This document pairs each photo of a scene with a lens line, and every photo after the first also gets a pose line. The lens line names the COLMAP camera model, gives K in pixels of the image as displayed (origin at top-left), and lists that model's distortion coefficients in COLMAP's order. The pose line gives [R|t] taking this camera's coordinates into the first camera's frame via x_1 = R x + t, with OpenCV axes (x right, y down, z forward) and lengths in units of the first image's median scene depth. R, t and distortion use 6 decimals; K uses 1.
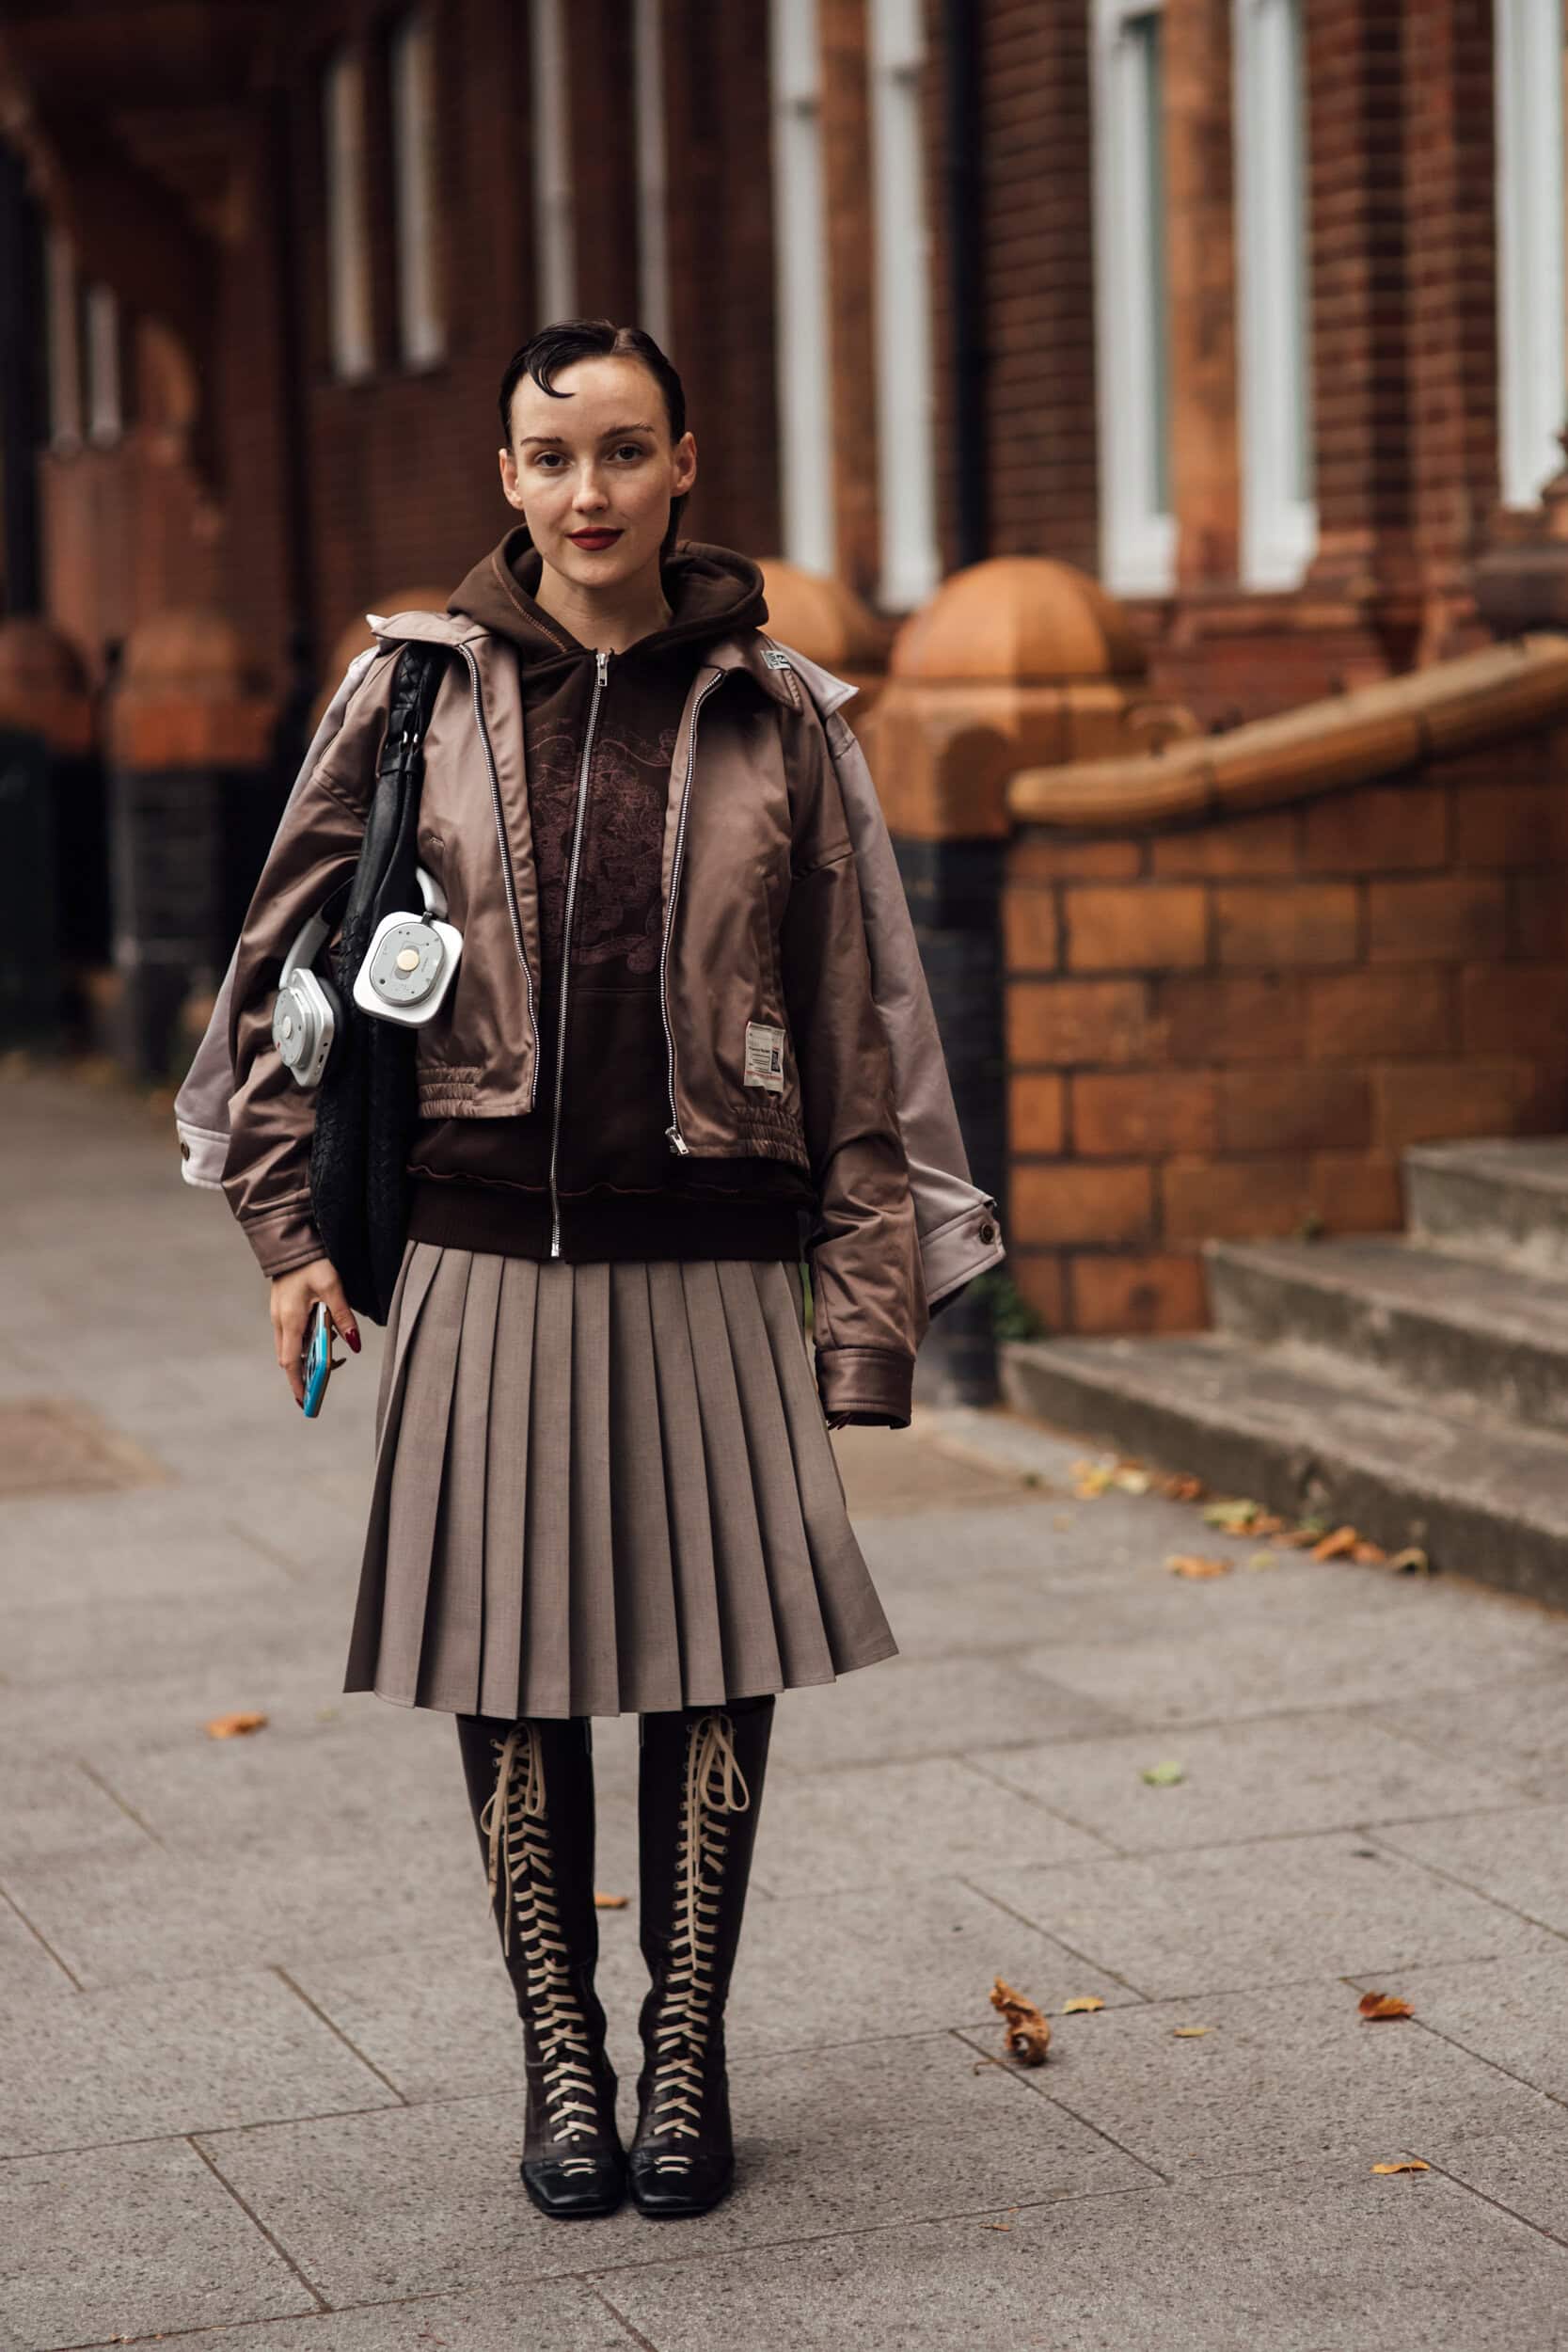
lens RADIAL K [[6155.4, 0, 618.2], [0, 6155.4, 1176.9], [0, 0, 1]] dist [-0.027245, -1.046873]
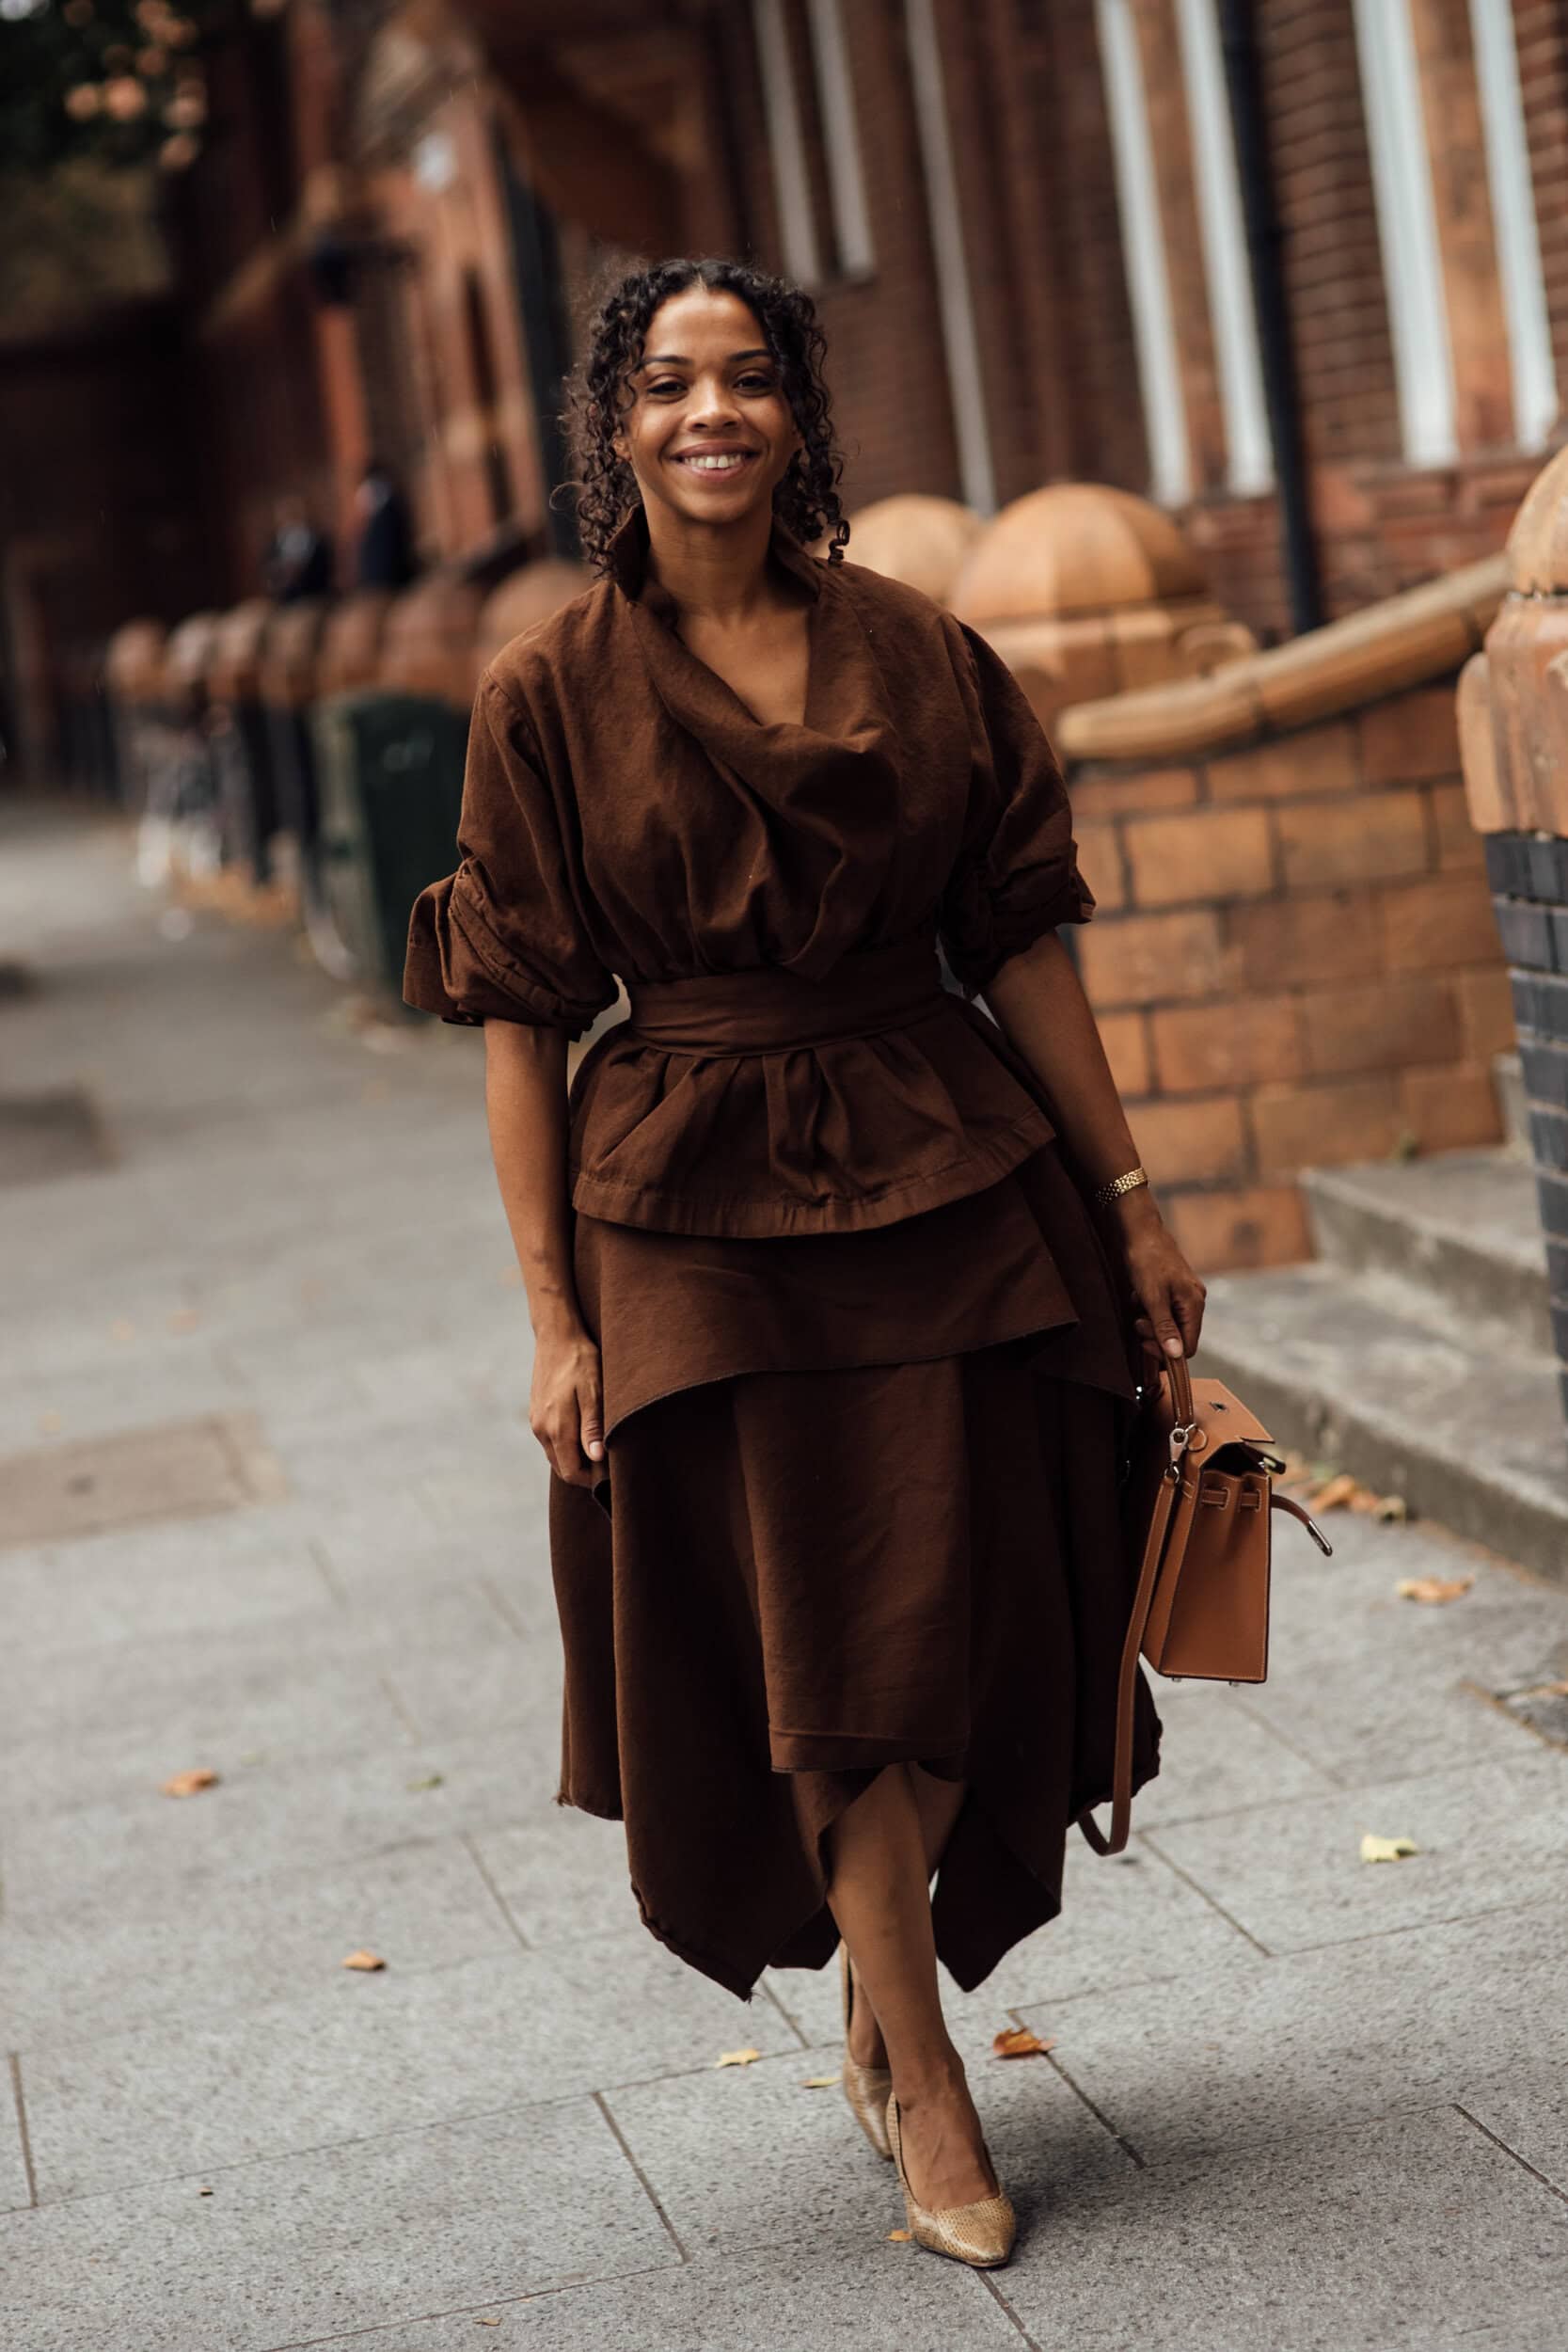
lens RADIAL K [[6155.4, 0, 618.2], [0, 6155.4, 1176.9], [0, 0, 1]] dist [-0.027245, -1.046873]
pose [[0.983169, -0.086226, -0.161072, 0.146110], [0.090210, 0.995768, 0.017571, -0.015410], [0.158876, -0.031806, 0.986786, 0.021670]]
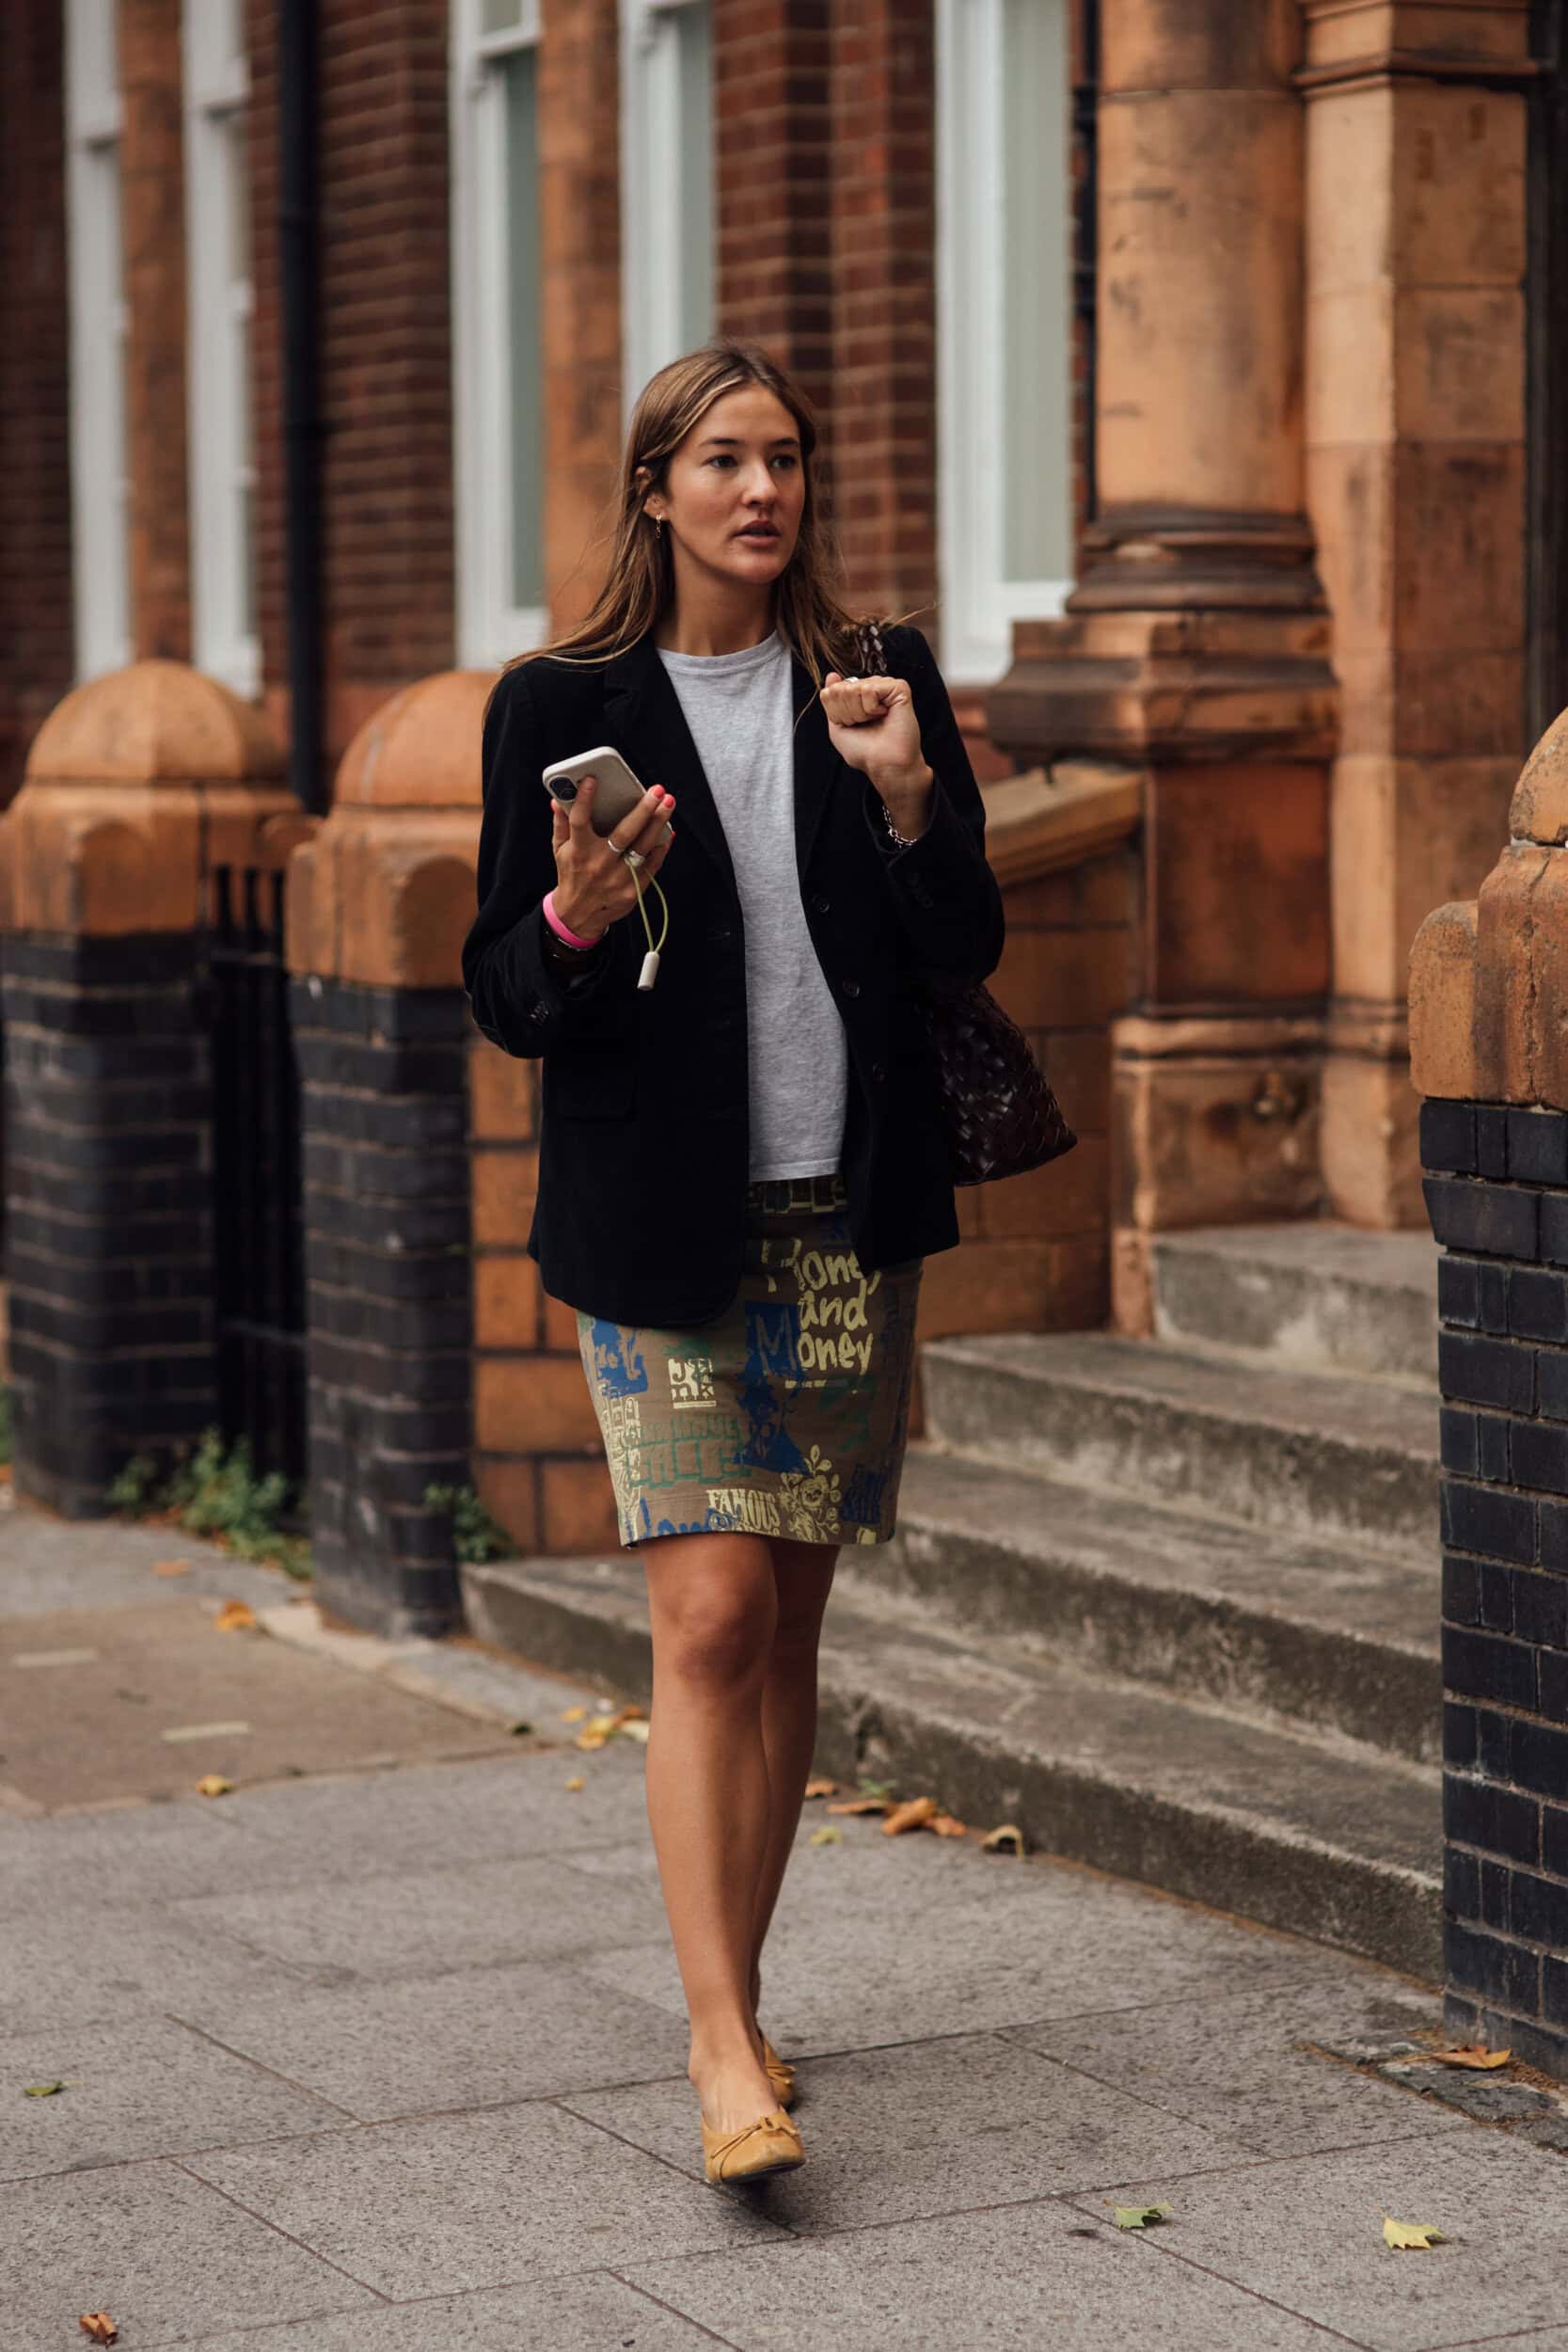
lens RADIAL K [[6303.5, 0, 781.9], [0, 6303.5, 1312.1], [0, 0, 1]] dist [-0.113009, 0.141816]
pose [[0.984698, 0.003050, 0.174245, -0.049772], [-0.004676, 0.999949, 0.008921, -0.016936], [-0.174209, -0.009599, 0.984662, 0.110293]]
